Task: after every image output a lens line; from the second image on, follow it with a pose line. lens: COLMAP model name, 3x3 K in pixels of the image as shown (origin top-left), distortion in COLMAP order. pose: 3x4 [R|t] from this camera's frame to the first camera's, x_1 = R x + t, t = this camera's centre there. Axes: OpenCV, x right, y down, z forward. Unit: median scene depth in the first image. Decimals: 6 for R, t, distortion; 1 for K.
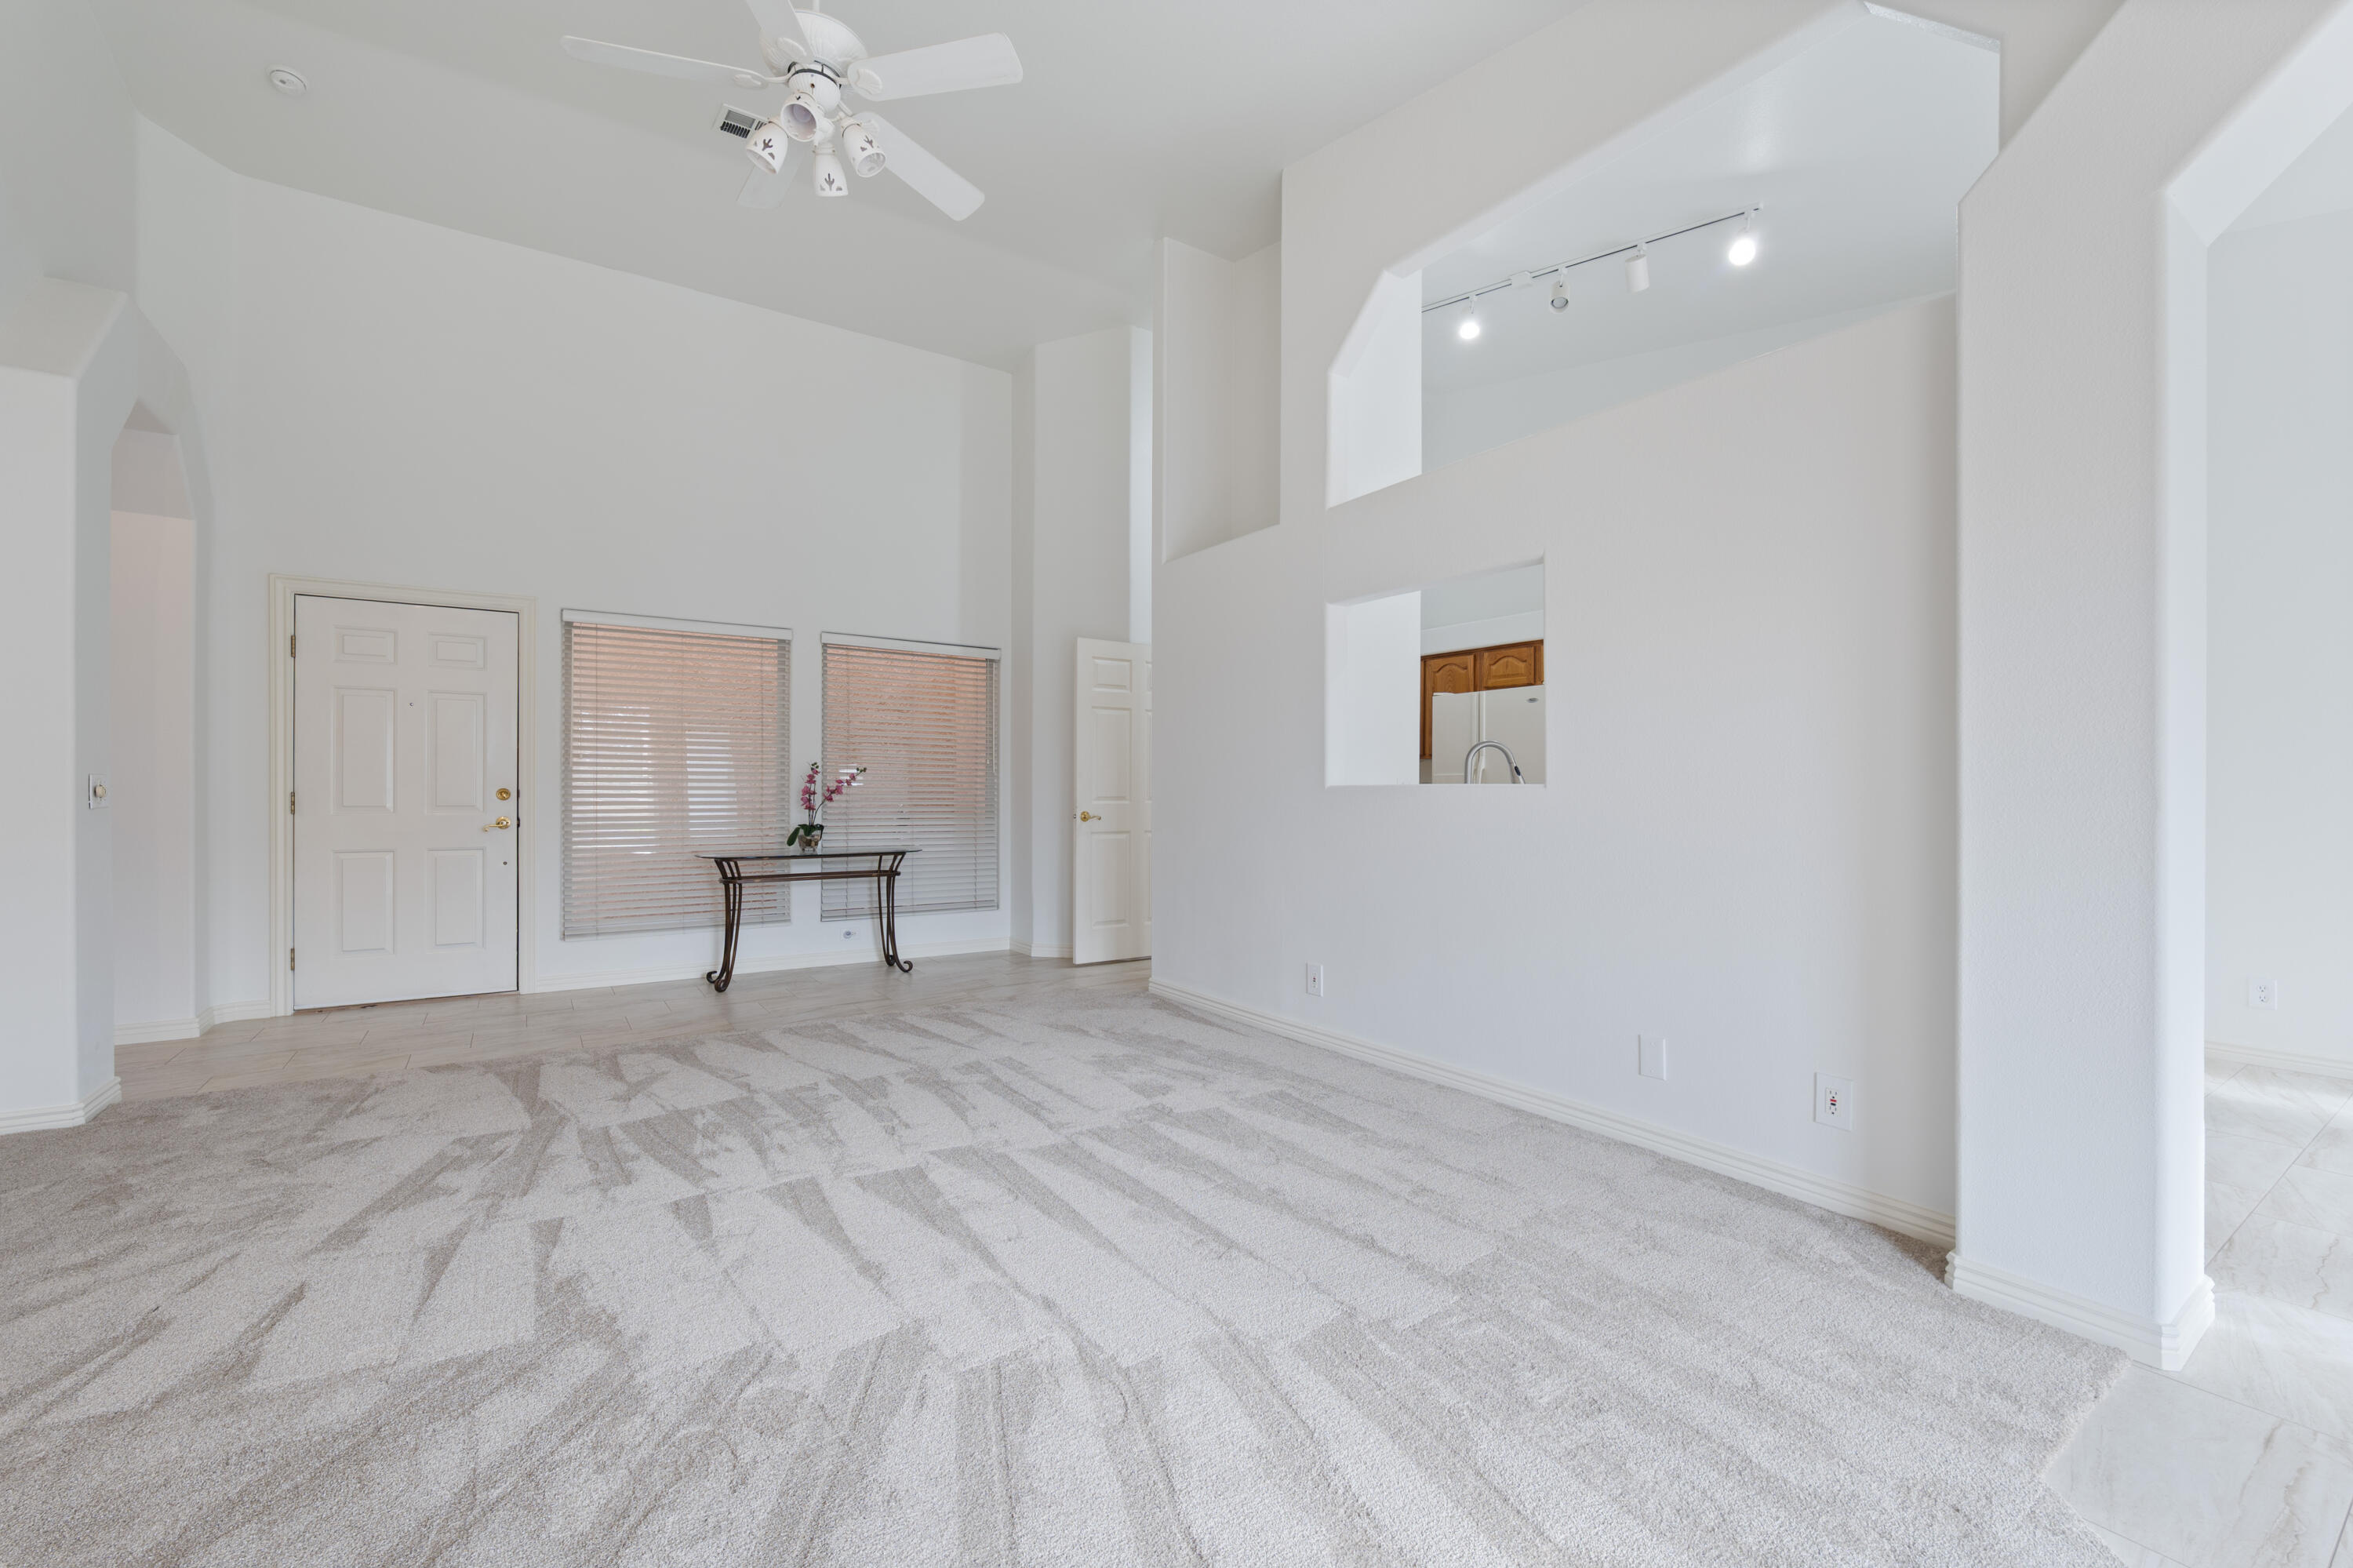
lens RADIAL K [[970.6, 0, 1175.2], [0, 970.6, 788.0], [0, 0, 1]] dist [-0.011004, 0.001069]
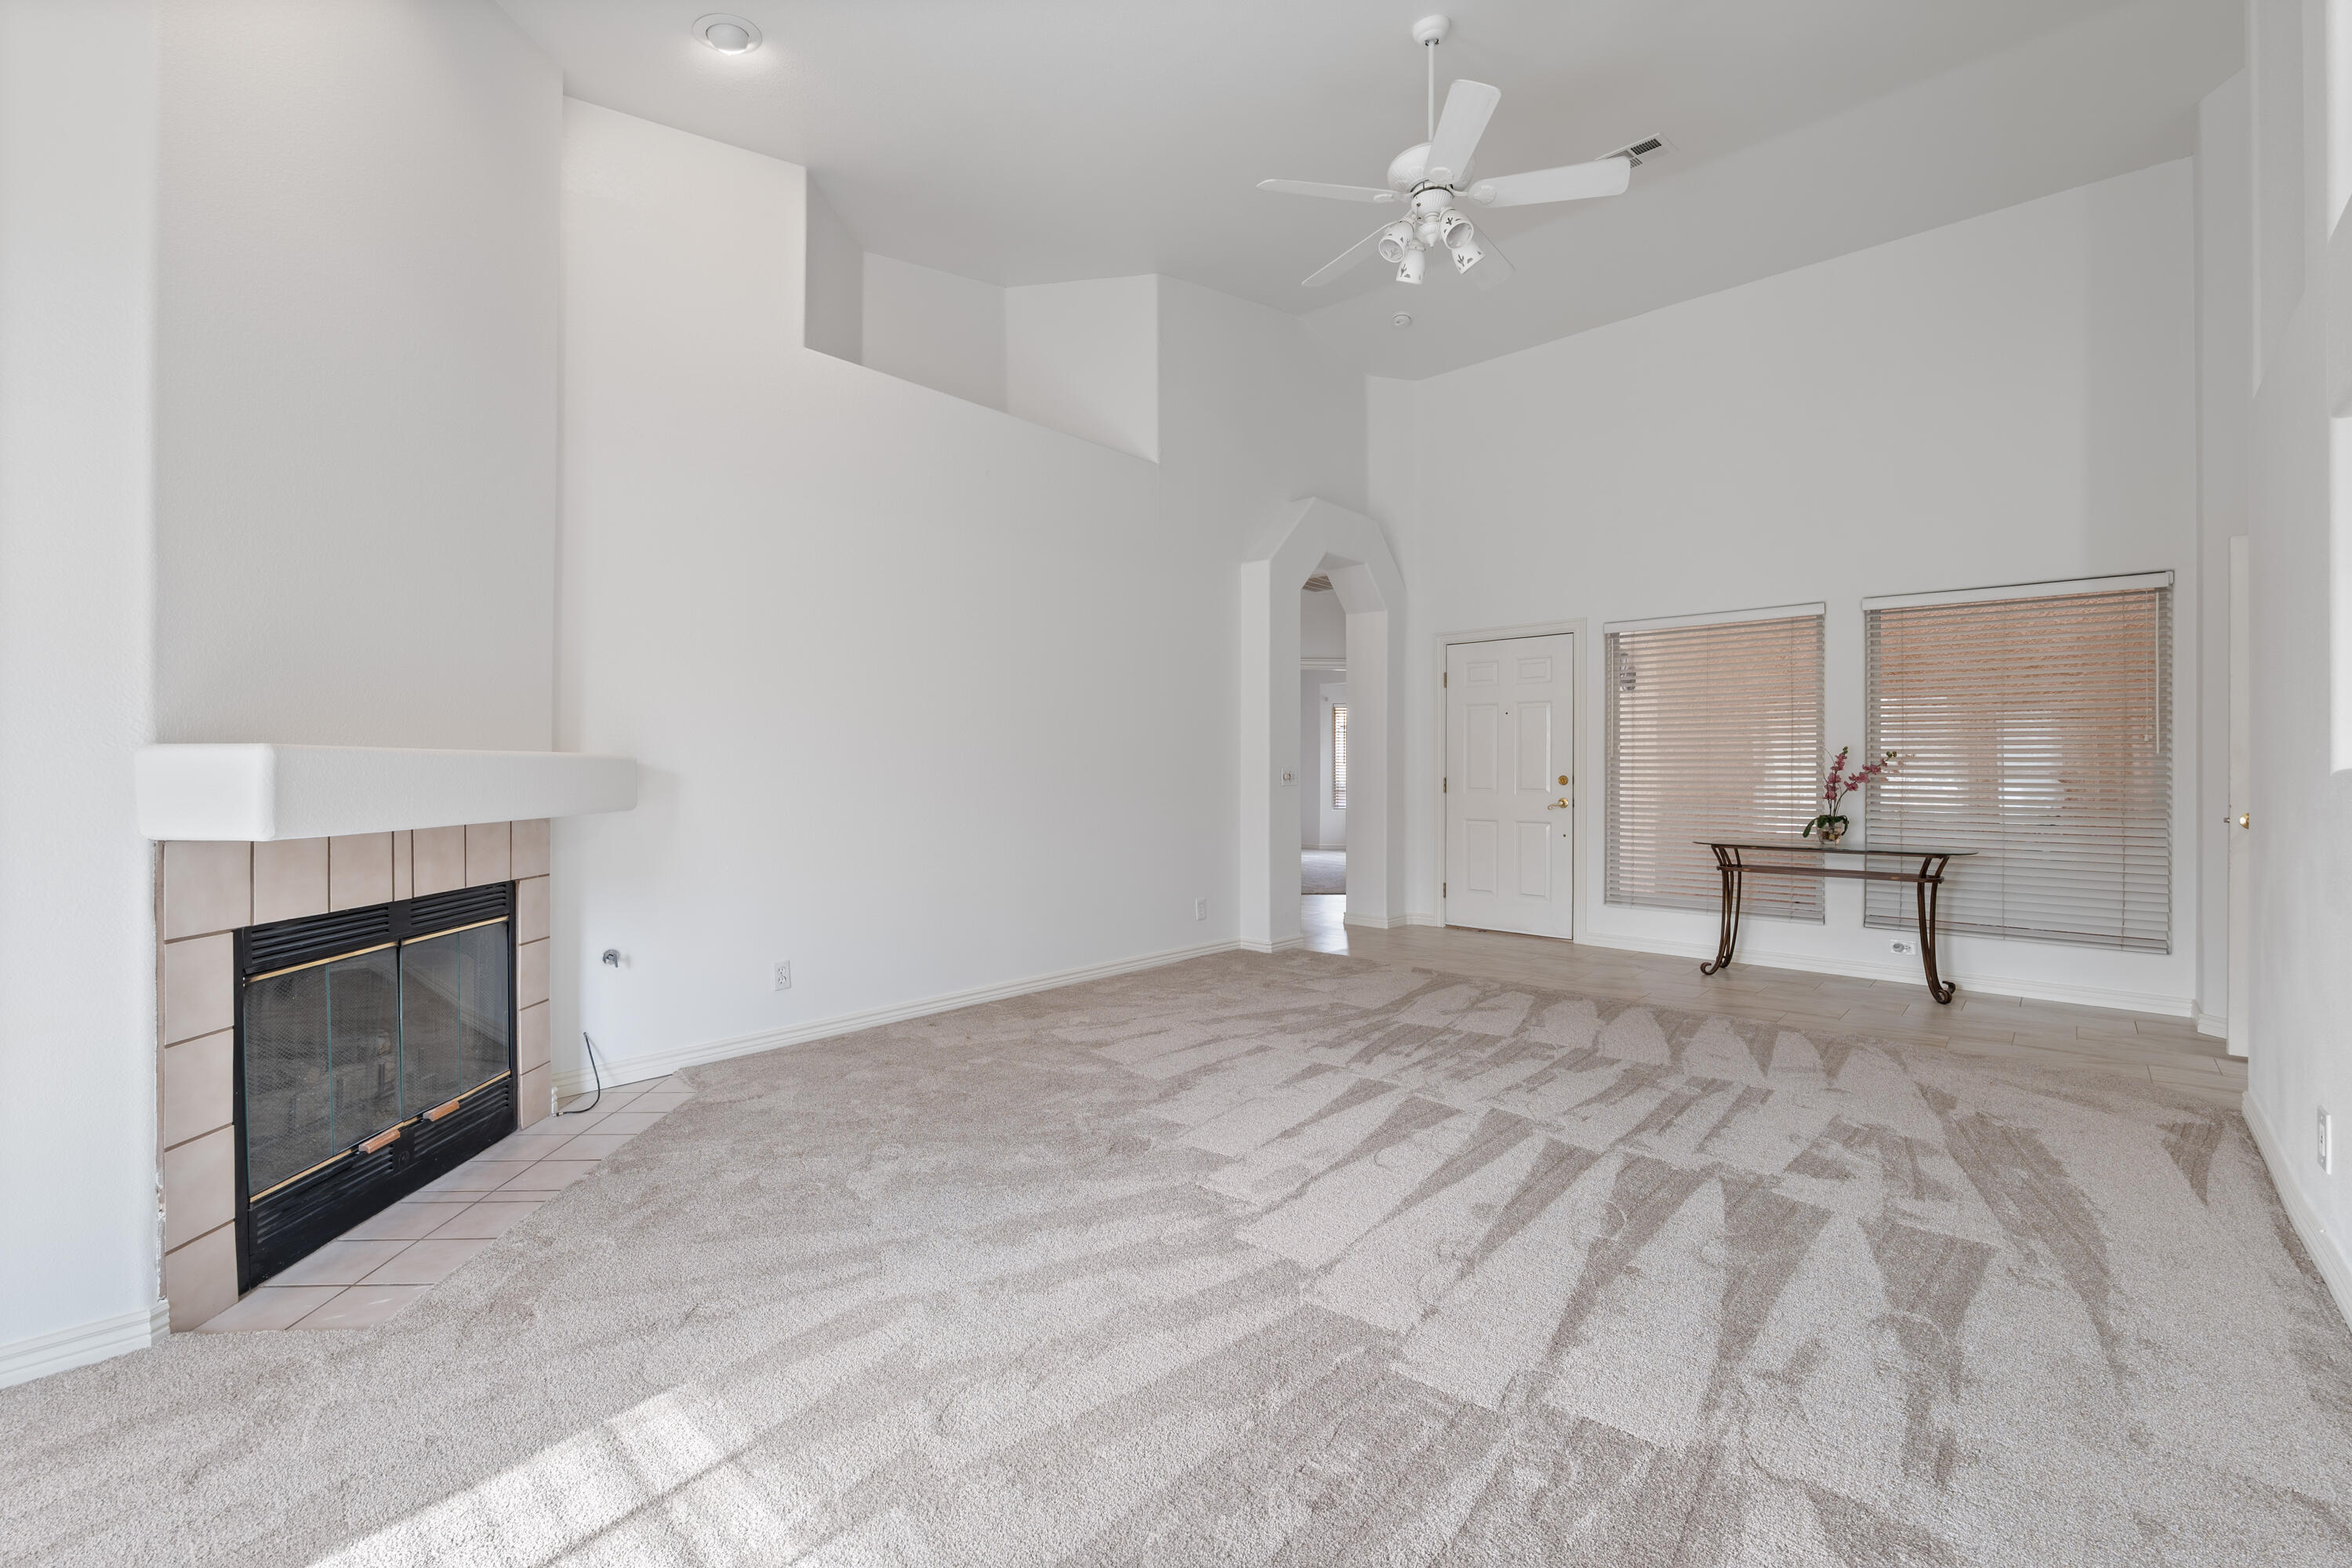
lens RADIAL K [[970.2, 0, 1181.1], [0, 970.2, 773.8], [0, 0, 1]] dist [-0.011004, 0.001069]
pose [[0.238979, -0.001491, -0.971024, 0.378376], [-0.000521, 0.999998, -0.001663, 0.000215], [0.971025, 0.000903, 0.238978, 0.207877]]
